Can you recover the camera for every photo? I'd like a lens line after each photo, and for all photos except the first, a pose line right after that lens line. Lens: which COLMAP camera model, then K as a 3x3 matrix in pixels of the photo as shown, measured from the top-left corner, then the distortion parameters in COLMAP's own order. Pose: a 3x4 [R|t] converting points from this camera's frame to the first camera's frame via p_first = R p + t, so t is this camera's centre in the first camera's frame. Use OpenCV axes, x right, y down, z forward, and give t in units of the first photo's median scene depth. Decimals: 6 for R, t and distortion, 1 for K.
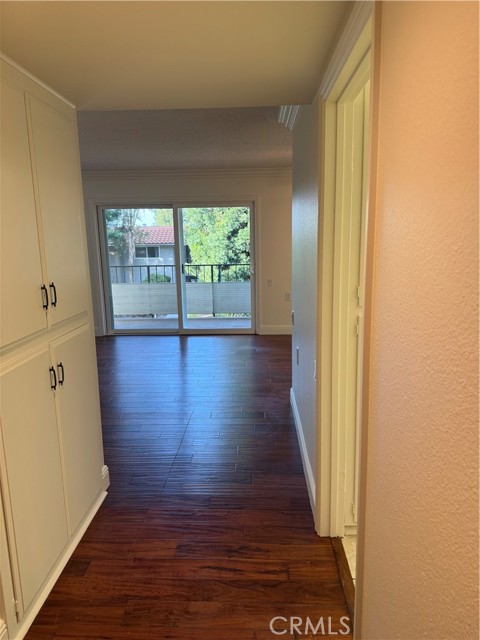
lens RADIAL K [[454.0, 0, 239.5], [0, 454.0, 320.6], [0, 0, 1]] dist [0.007259, -0.006030]
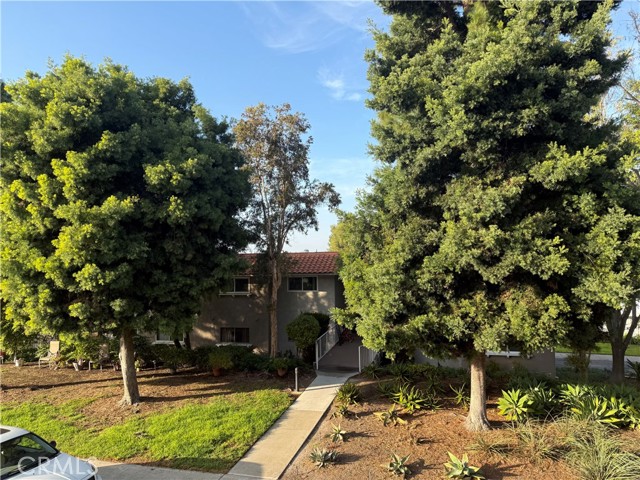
lens RADIAL K [[454.0, 0, 318.2], [0, 454.0, 238.4], [0, 0, 1]] dist [0.007259, -0.006030]
pose [[0.978281, -0.006089, -0.207192, -0.012587], [-0.043104, 0.971742, -0.232076, -0.079464], [0.202750, 0.235966, 0.950375, 0.399883]]
